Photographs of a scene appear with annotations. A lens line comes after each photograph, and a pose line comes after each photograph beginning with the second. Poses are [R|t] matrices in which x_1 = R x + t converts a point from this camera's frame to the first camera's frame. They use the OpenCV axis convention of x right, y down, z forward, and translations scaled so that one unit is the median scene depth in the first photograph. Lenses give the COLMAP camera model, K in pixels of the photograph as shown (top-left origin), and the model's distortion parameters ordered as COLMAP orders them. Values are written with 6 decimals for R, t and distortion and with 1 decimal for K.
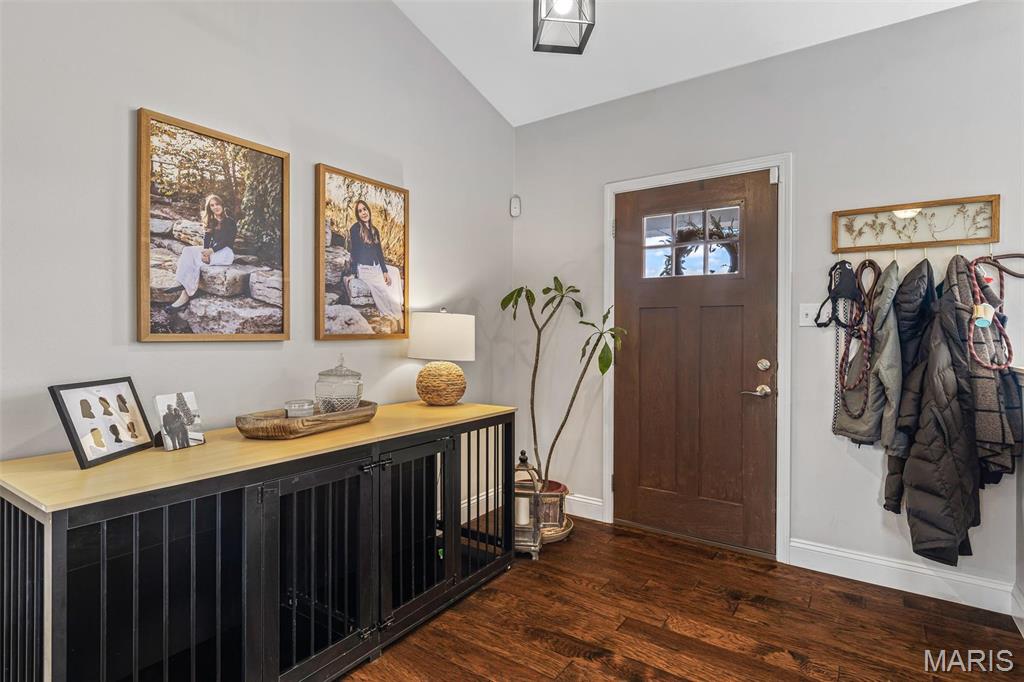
lens RADIAL K [[518.9, 0, 511.3], [0, 518.9, 337.1], [0, 0, 1]] dist [-0.005206, -0.000487]
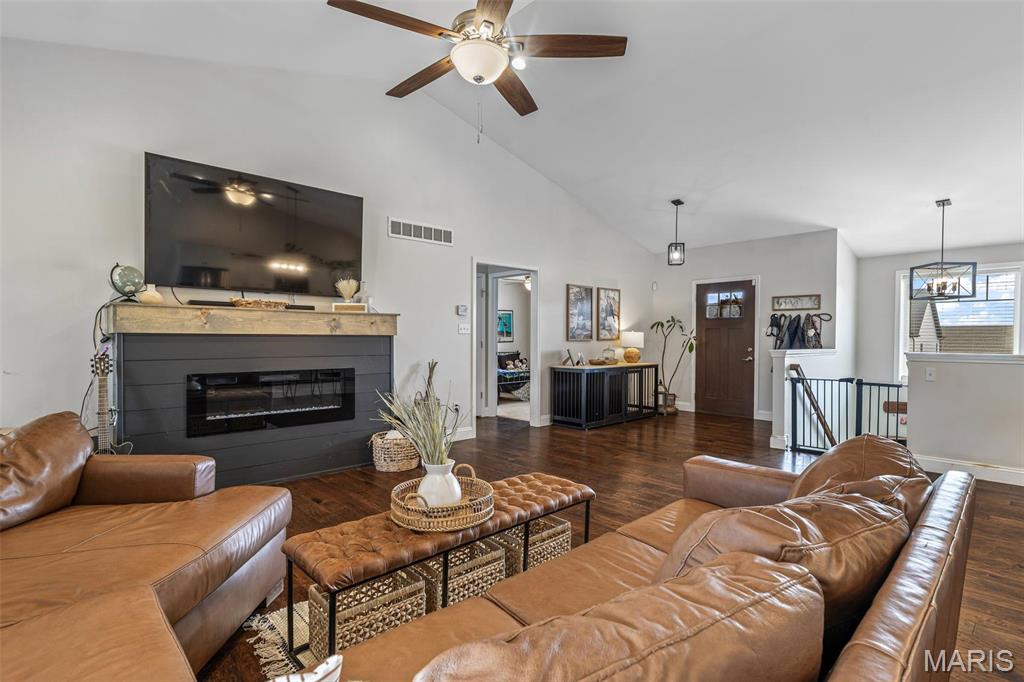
lens RADIAL K [[513.1, 0, 509.0], [0, 513.1, 342.0], [0, 0, 1]] dist [0.001316, 0.000061]
pose [[0.977899, 0.001266, -0.209073, -0.210688], [-0.001126, 0.999999, 0.000790, 0.012000], [0.209074, -0.000537, 0.977900, -2.017120]]
